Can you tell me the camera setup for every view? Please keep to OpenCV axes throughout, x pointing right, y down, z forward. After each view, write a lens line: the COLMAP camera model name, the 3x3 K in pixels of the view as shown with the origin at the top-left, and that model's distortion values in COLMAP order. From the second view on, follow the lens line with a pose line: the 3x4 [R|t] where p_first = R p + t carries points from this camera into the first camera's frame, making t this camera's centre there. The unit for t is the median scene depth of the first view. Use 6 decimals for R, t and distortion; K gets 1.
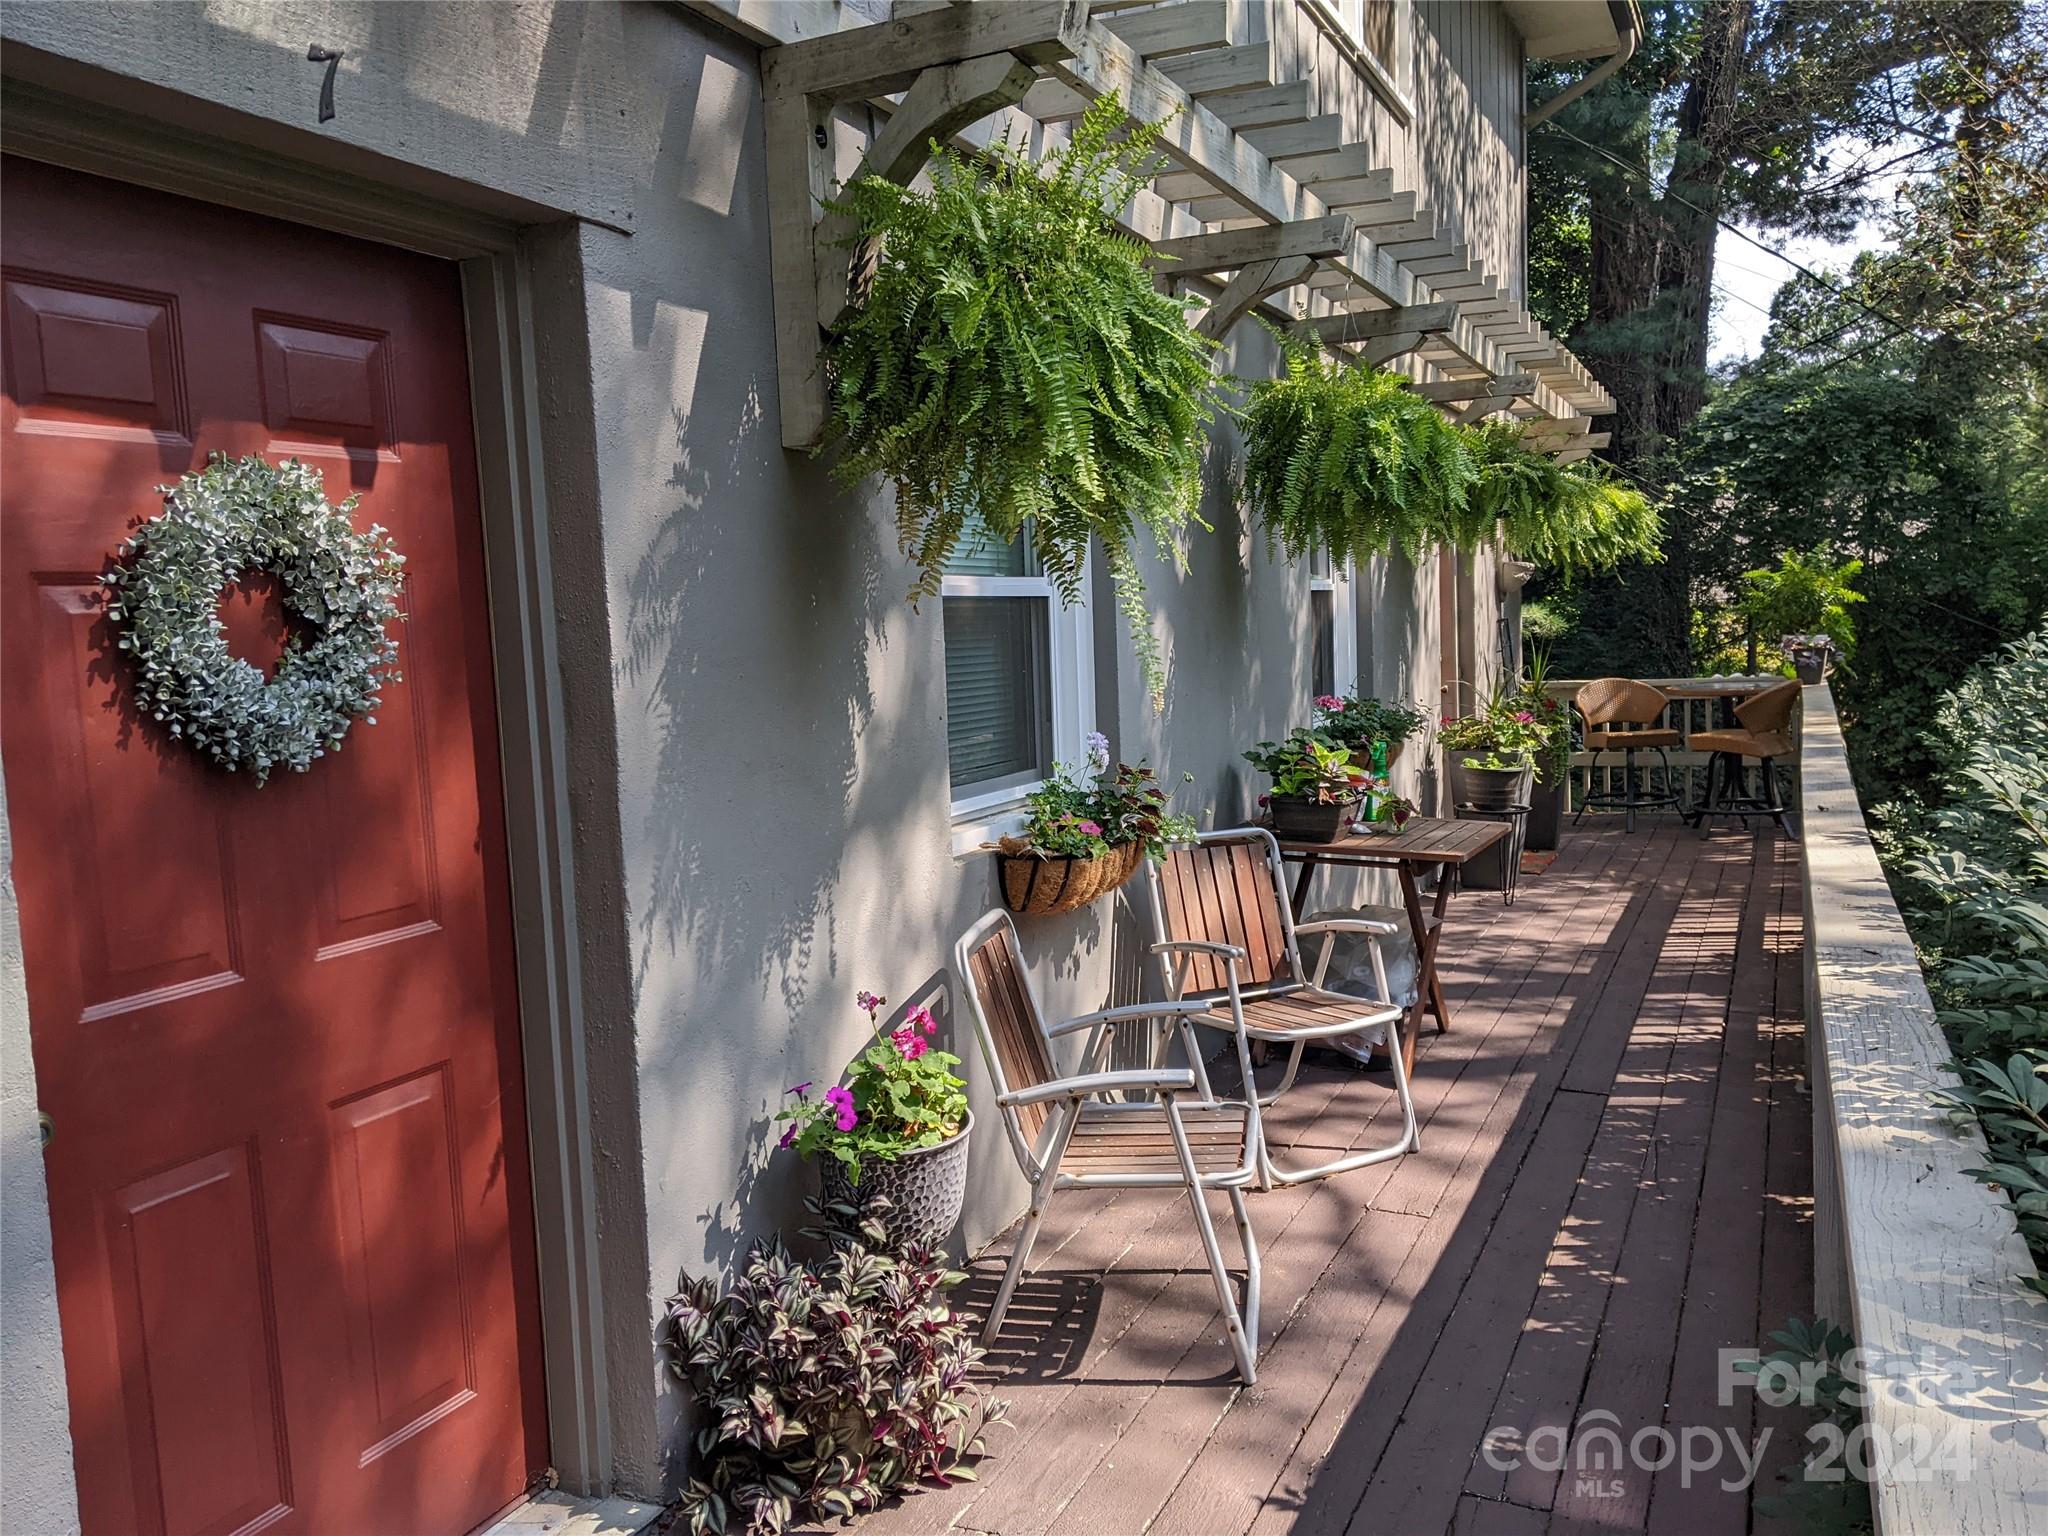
lens RADIAL K [[1643.4, 0, 1024.0], [0, 1643.4, 768.0], [0, 0, 1]] dist [0.080437, -0.116007]
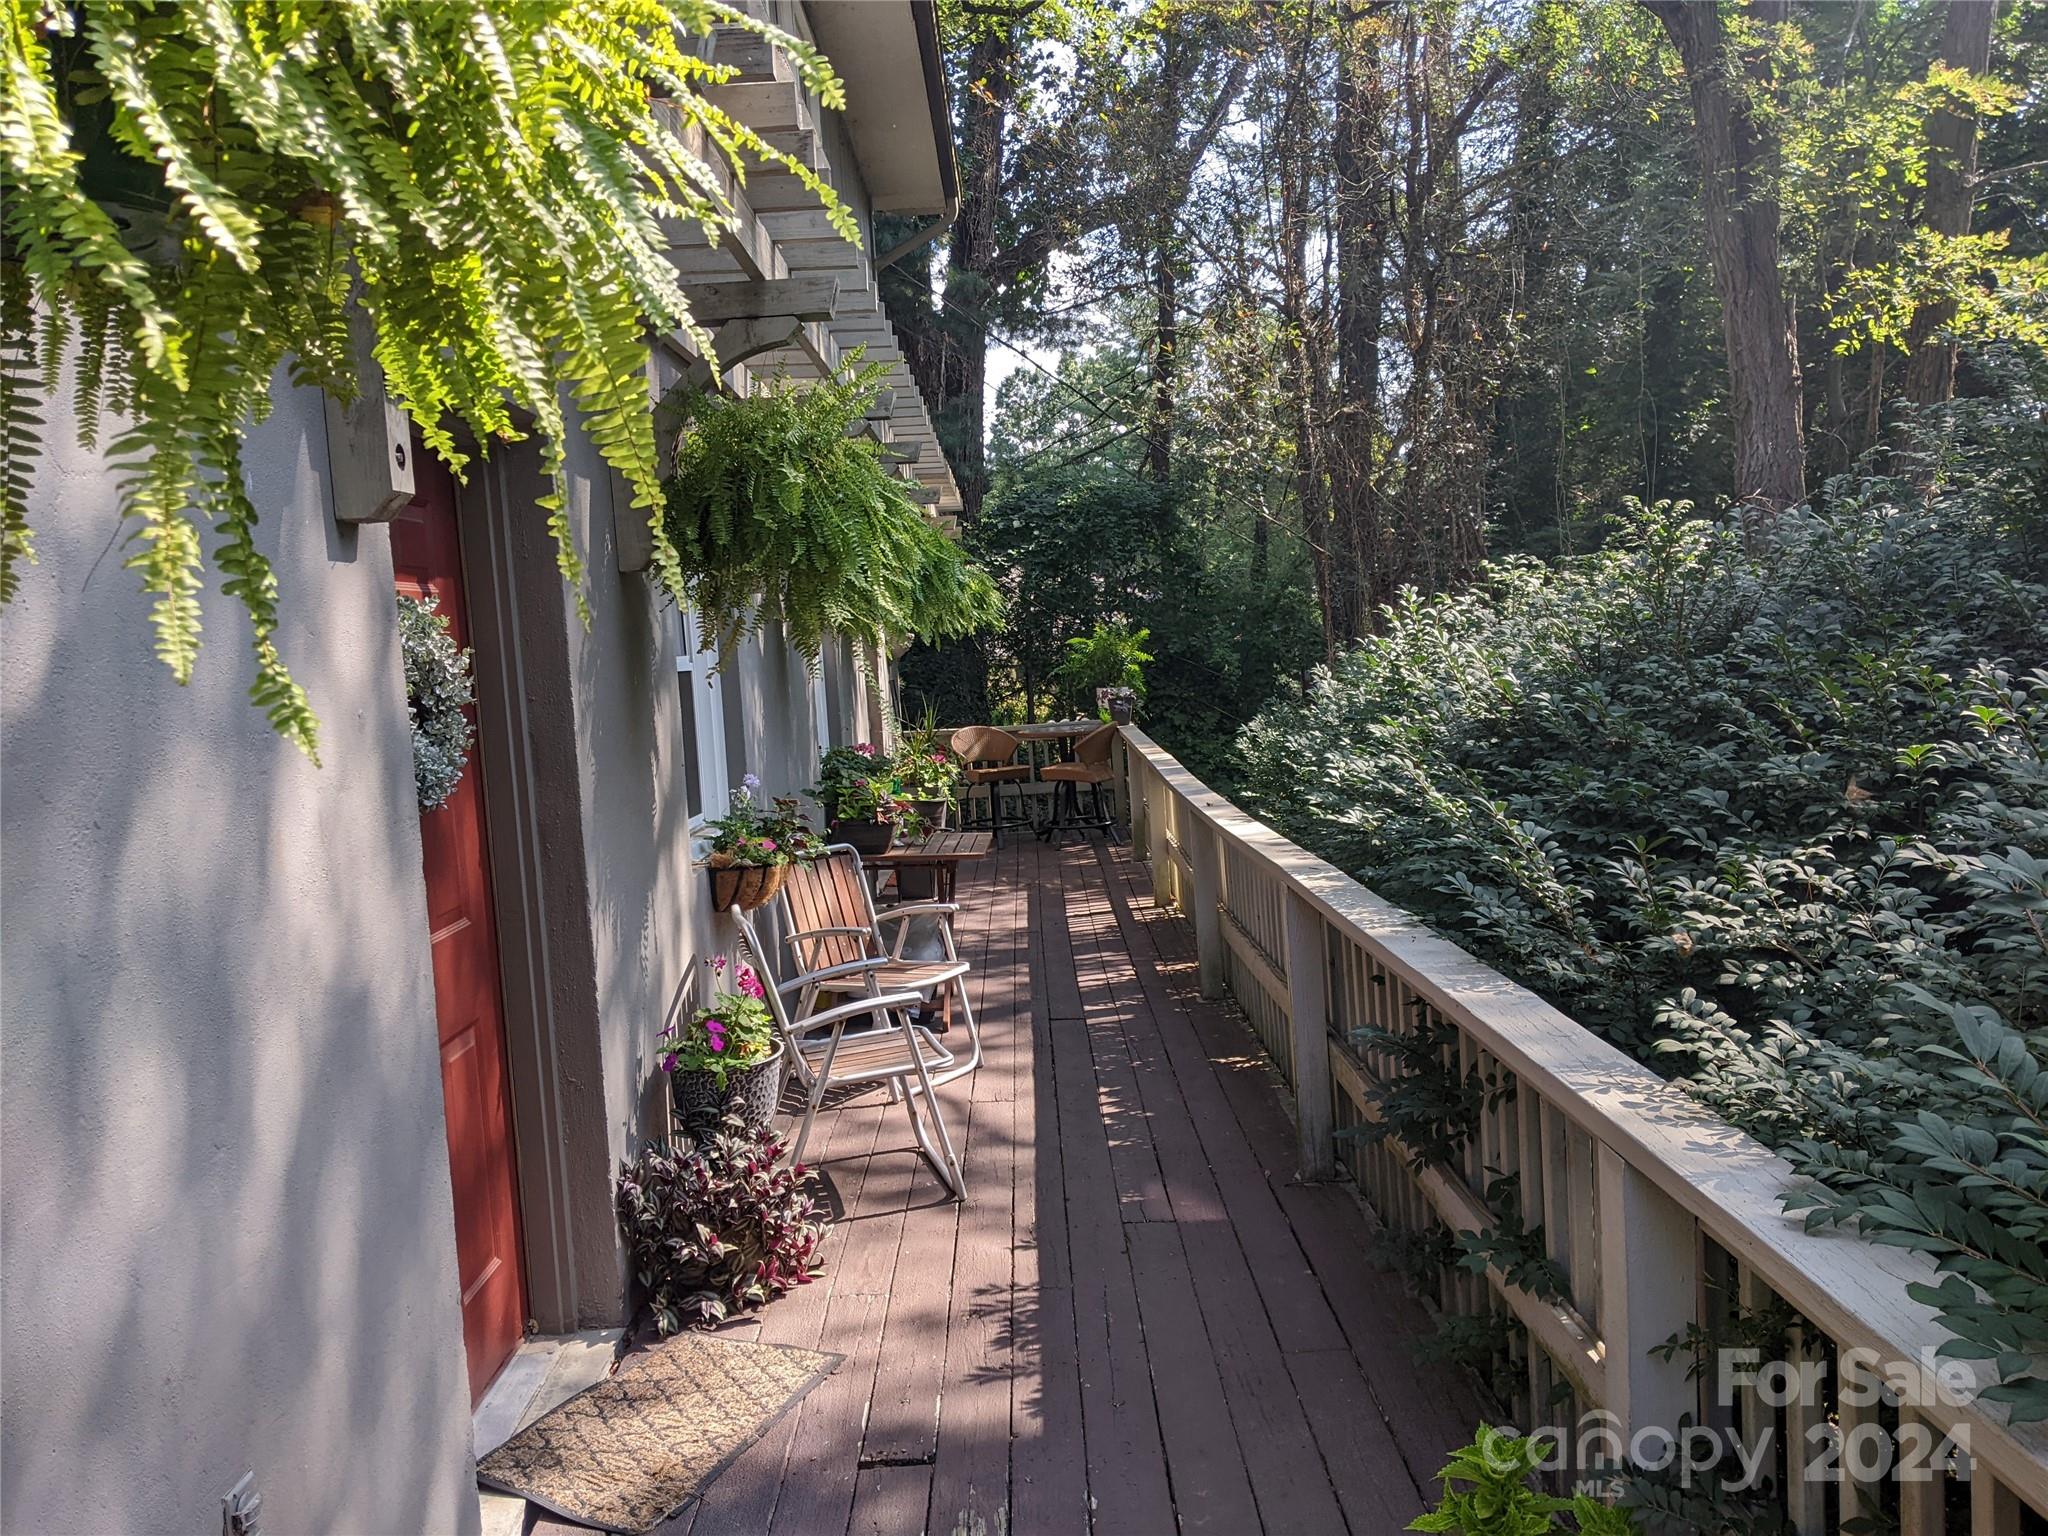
lens RADIAL K [[1627.3, 0, 1024.0], [0, 1627.3, 768.0], [0, 0, 1]] dist [0.296250, -0.735716]
pose [[0.906870, -0.045938, 0.418899, -0.127745], [0.060869, 0.997896, -0.022342, 0.006548], [-0.416991, 0.045759, 0.907758, -0.118005]]
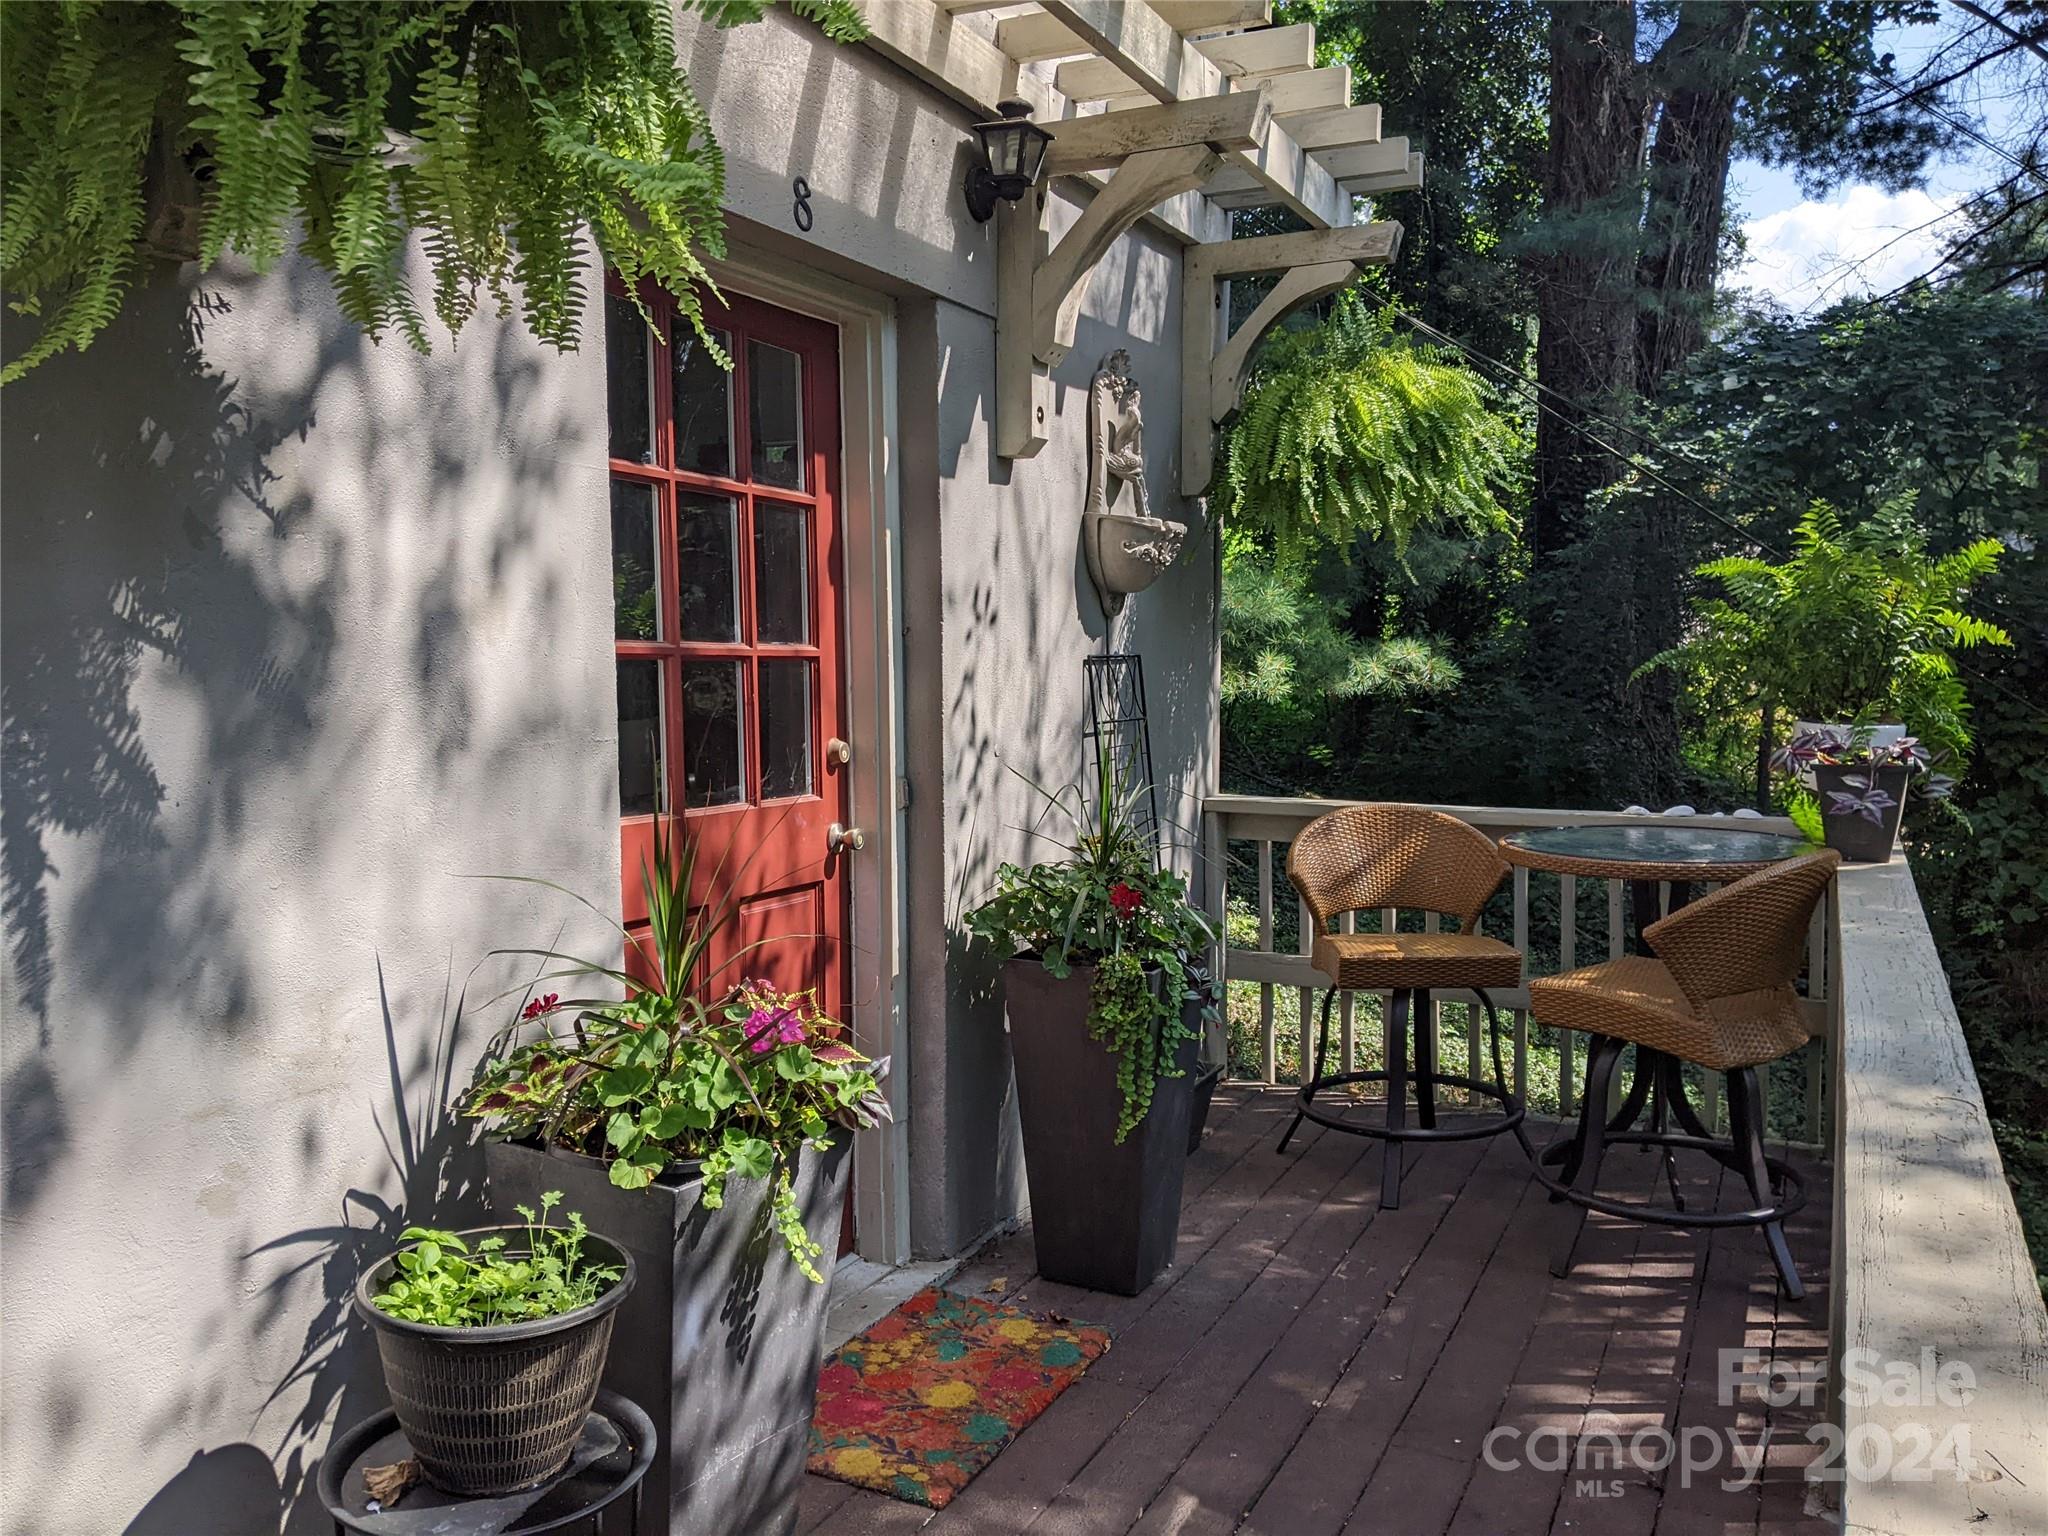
lens RADIAL K [[1643.4, 0, 1024.0], [0, 1643.4, 768.0], [0, 0, 1]] dist [0.080437, -0.116007]
pose [[0.999122, 0.039009, -0.015262, 0.281894], [-0.039238, 0.999117, -0.015008, -0.056327], [0.014663, 0.015593, 0.999771, 0.606012]]
